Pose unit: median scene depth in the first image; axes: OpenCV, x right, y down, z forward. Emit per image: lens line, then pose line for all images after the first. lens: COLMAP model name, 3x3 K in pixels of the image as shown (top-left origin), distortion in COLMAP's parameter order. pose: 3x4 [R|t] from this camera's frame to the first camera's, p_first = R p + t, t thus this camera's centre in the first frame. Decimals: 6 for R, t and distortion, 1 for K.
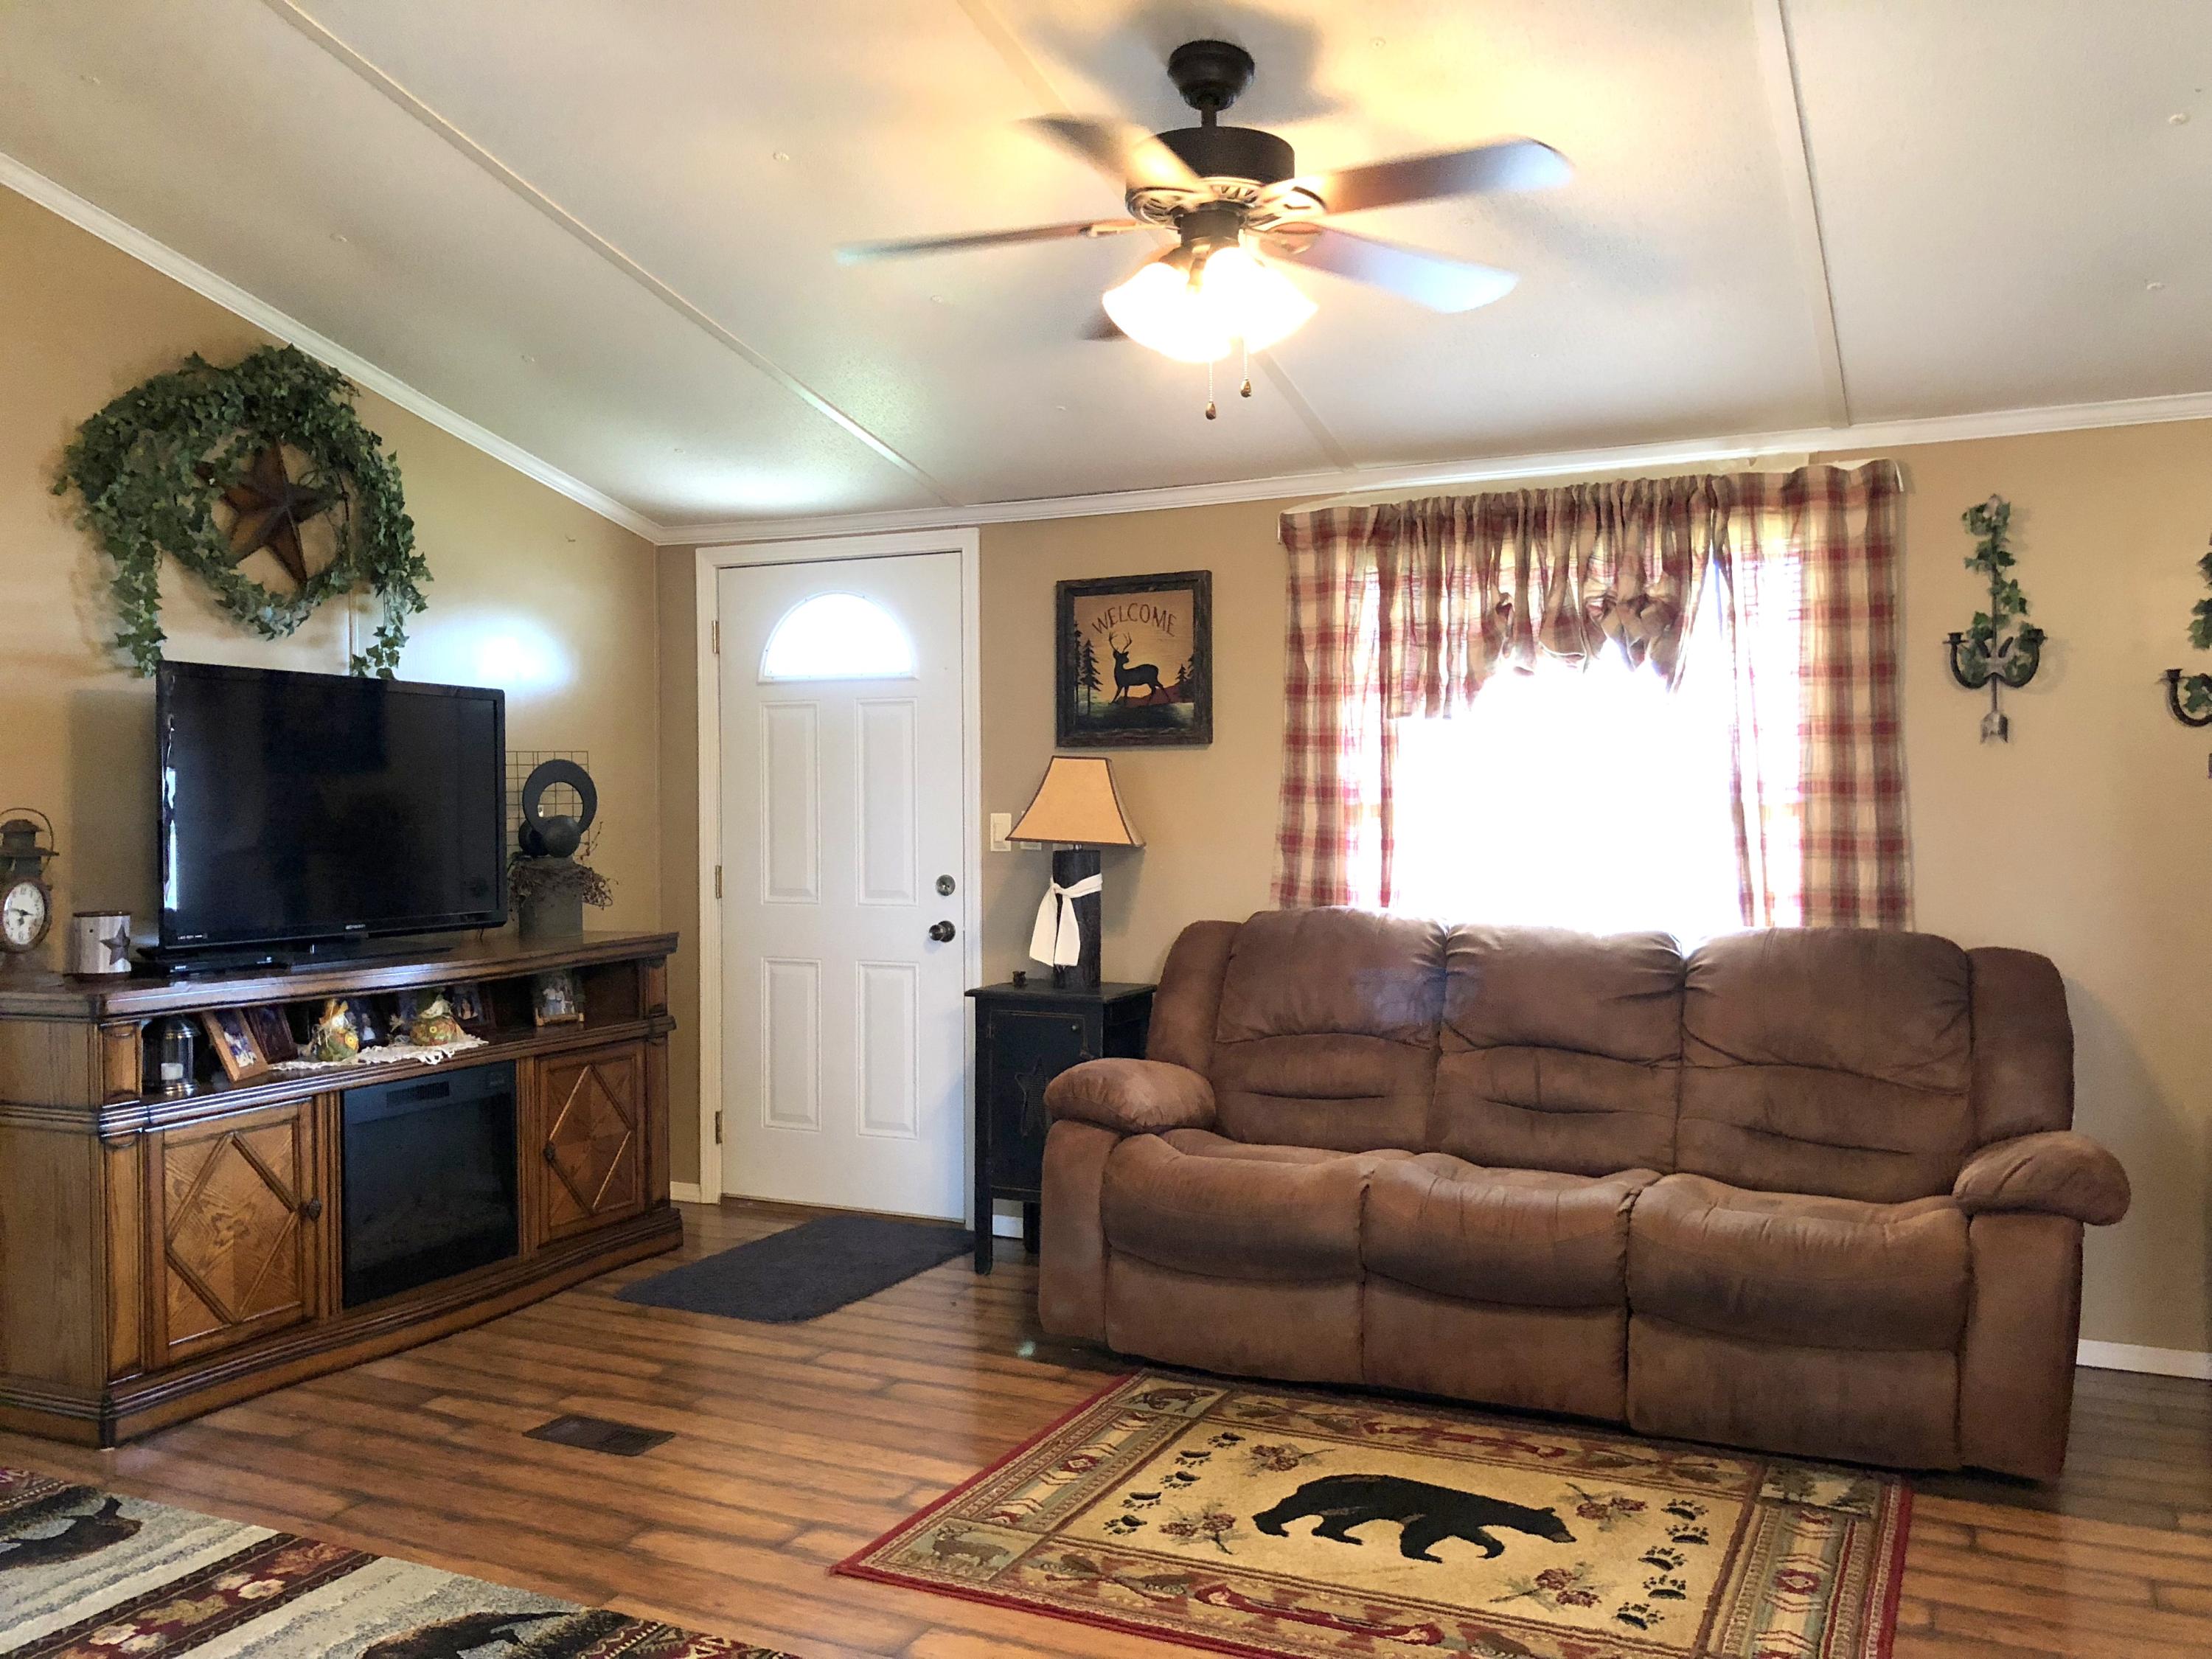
lens RADIAL K [[1820.0, 0, 1104.3], [0, 1820.0, 807.5], [0, 0, 1]] dist [0.029432, -0.040094]
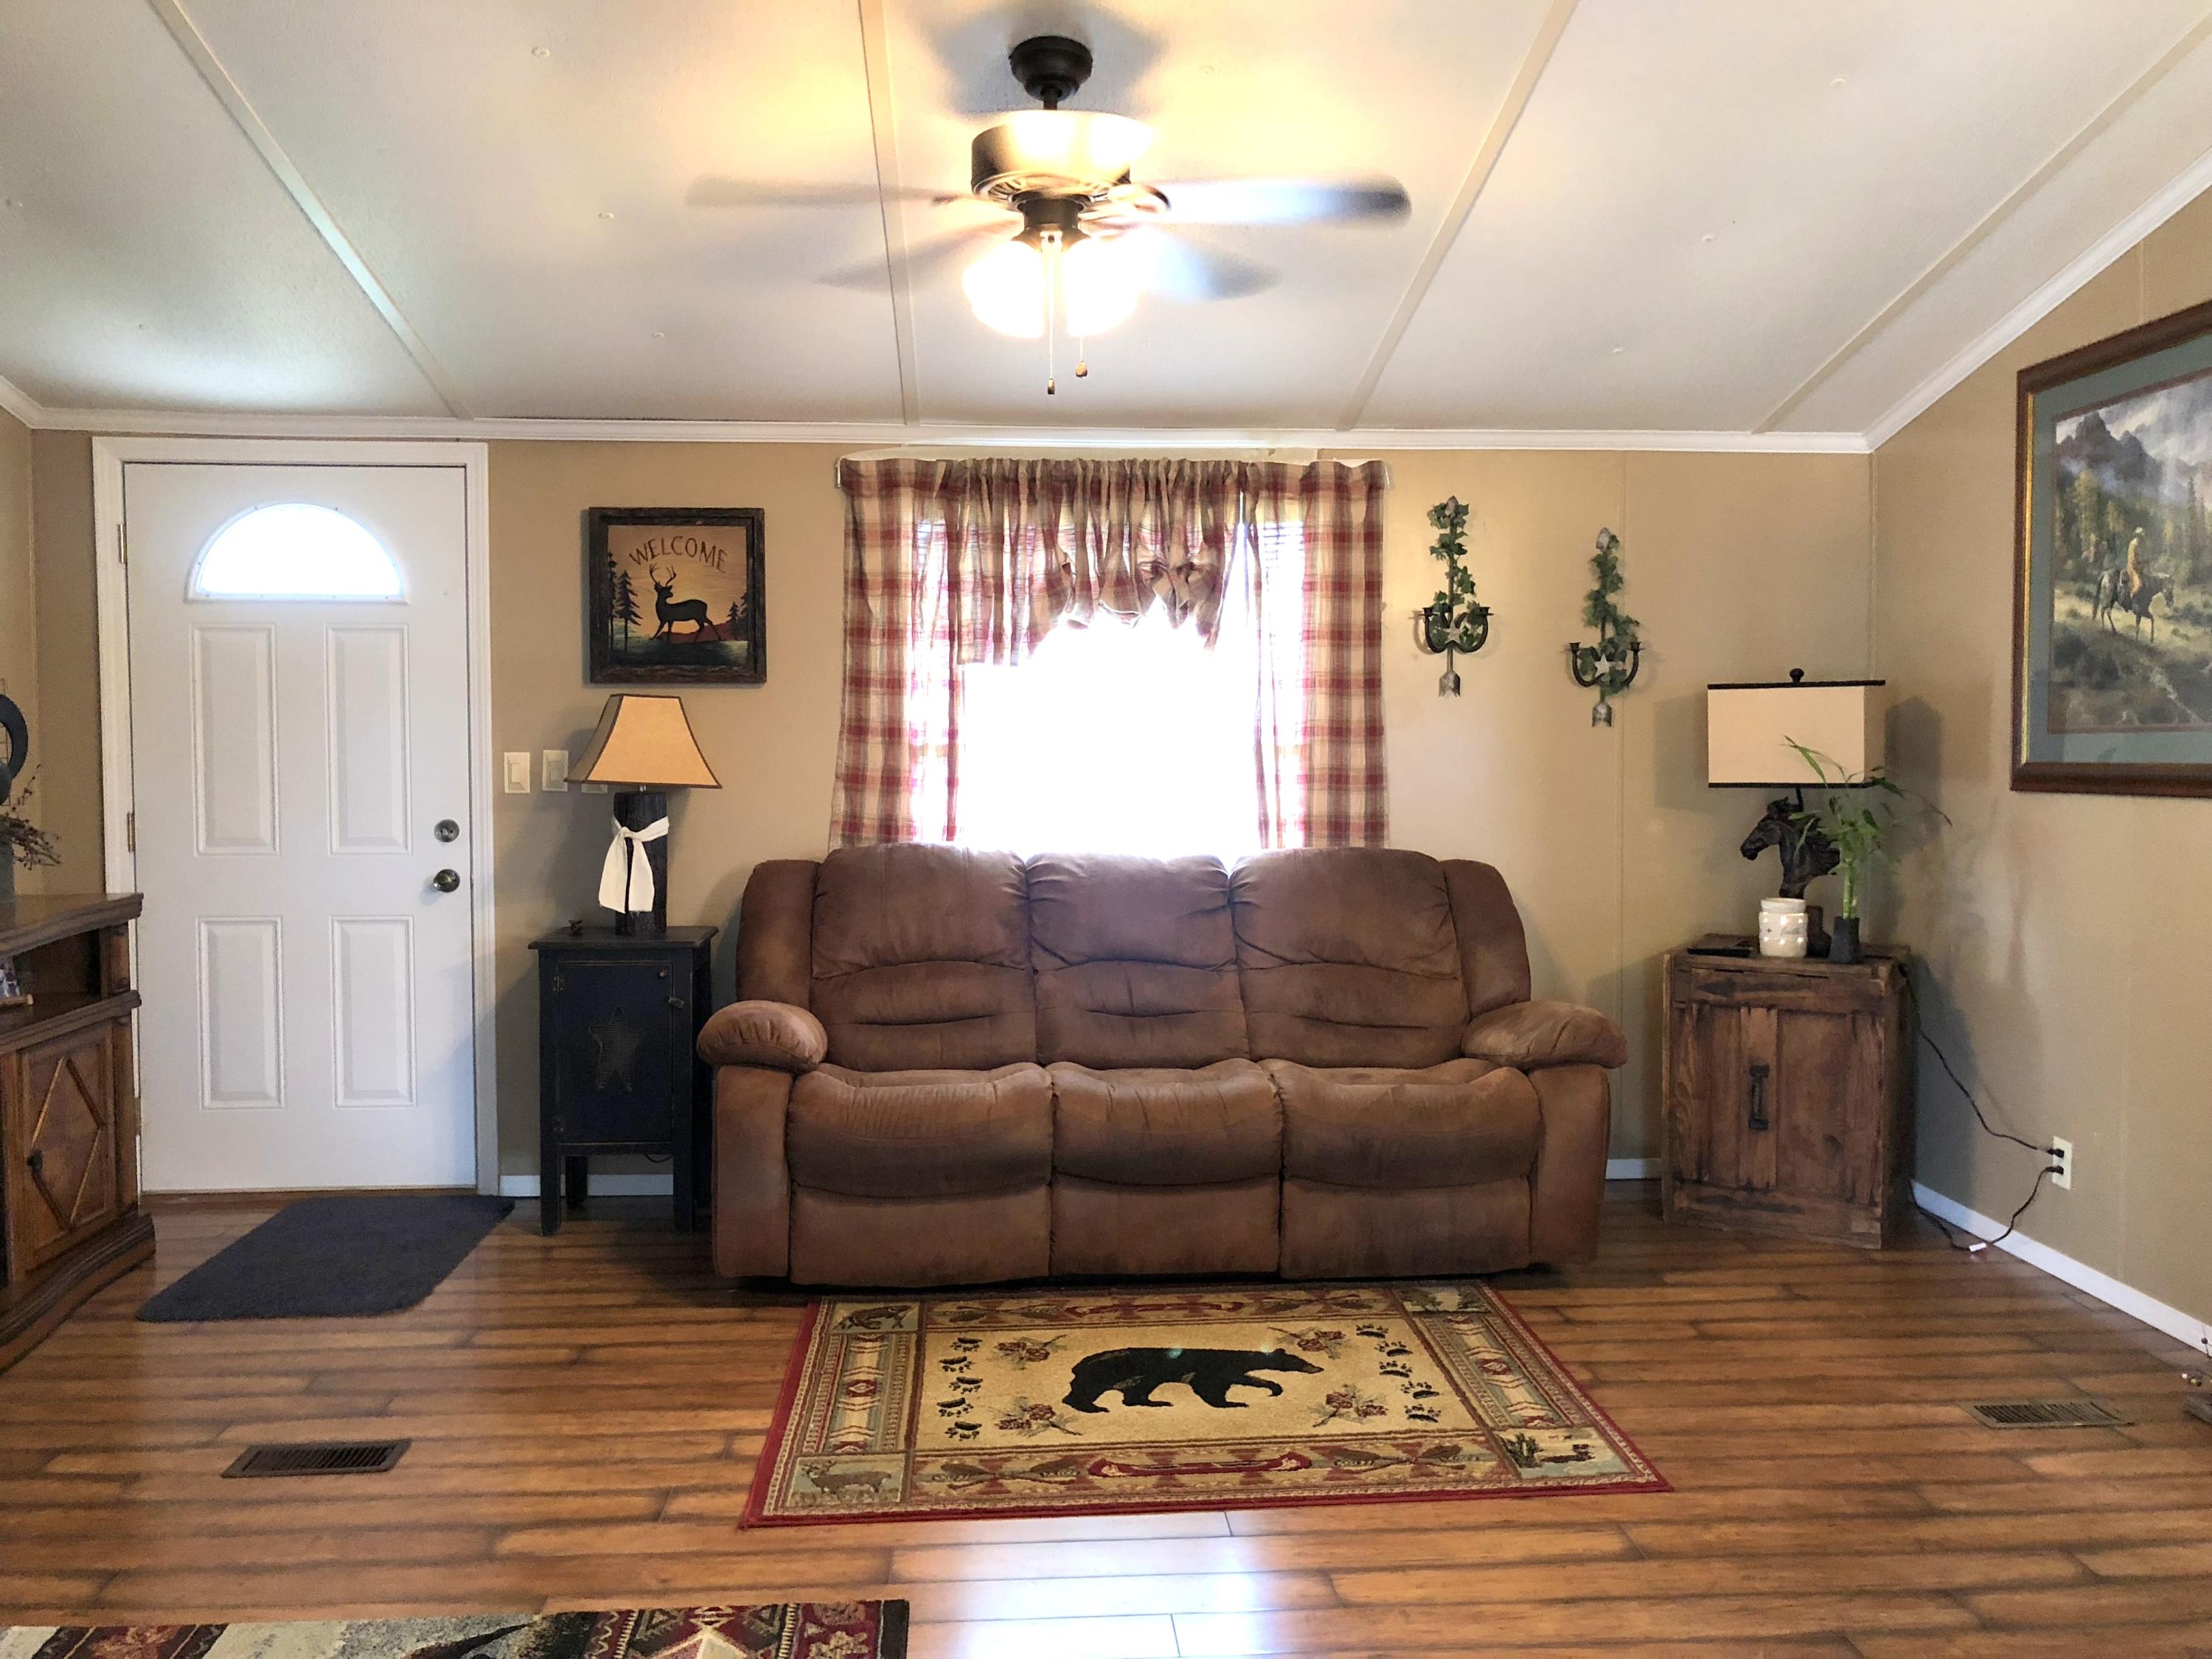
lens RADIAL K [[1820.0, 0, 1104.3], [0, 1820.0, 807.5], [0, 0, 1]] dist [0.029432, -0.040094]
pose [[0.865929, -0.019609, 0.499783, -0.340661], [-0.003303, 0.998985, 0.044920, -0.014935], [-0.500157, -0.040548, 0.864985, 0.038548]]
